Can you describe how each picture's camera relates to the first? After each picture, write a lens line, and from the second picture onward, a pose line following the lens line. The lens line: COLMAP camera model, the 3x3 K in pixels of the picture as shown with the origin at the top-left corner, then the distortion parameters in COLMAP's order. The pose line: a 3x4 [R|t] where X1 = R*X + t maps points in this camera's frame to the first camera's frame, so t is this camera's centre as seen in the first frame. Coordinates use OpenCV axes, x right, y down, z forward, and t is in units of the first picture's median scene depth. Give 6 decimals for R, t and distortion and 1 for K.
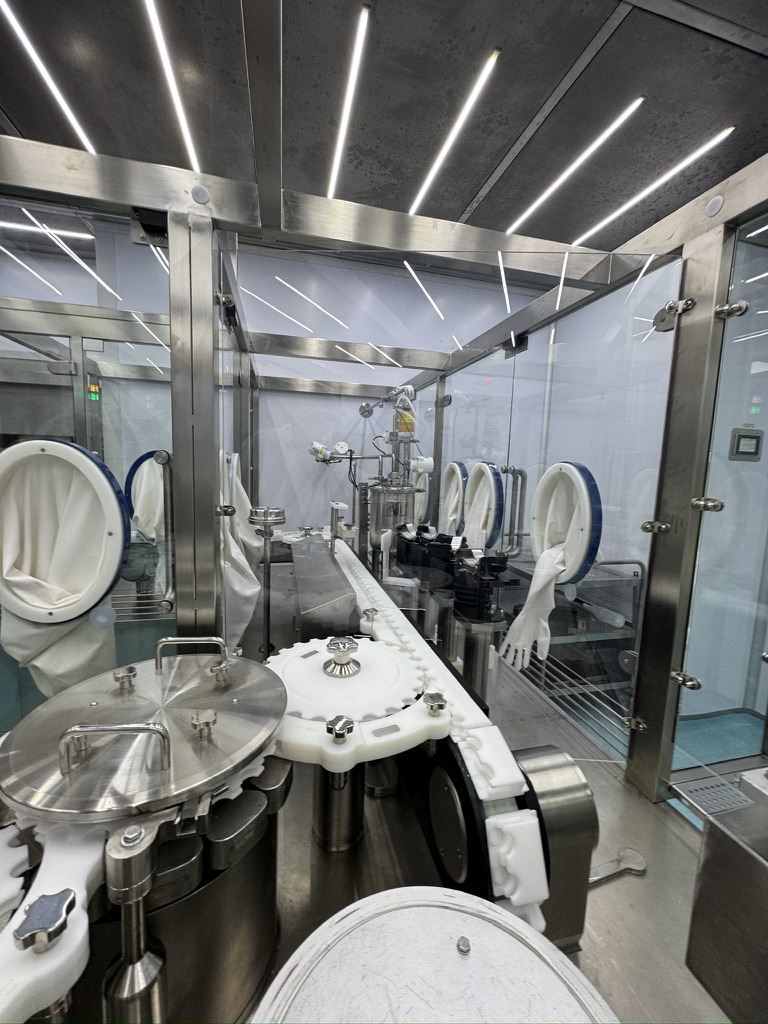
lens RADIAL K [[409.2, 0, 384.2], [0, 409.2, 509.5], [0, 0, 1]] dist [-0.000604, -0.000208]
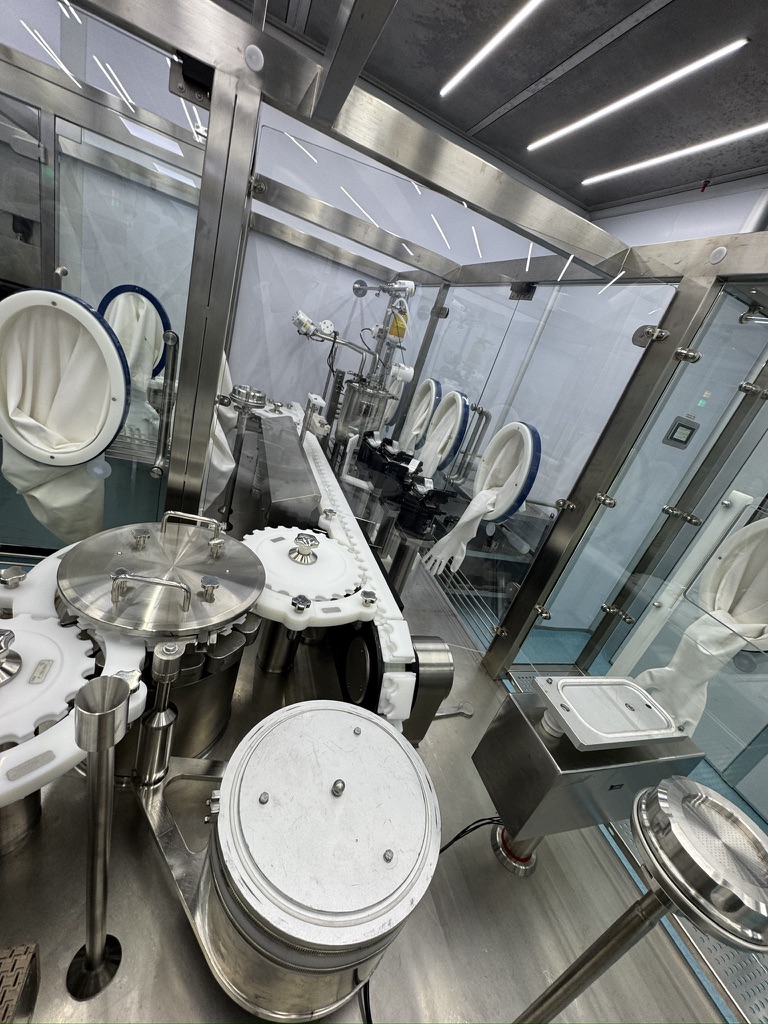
lens RADIAL K [[409.2, 0, 384.2], [0, 409.2, 509.5], [0, 0, 1]] dist [-0.000604, -0.000208]
pose [[0.962761, 0.222750, 0.153211, -0.061999], [-0.257878, 0.926802, 0.273016, -0.118788], [-0.081181, -0.302359, 0.949731, -0.140815]]
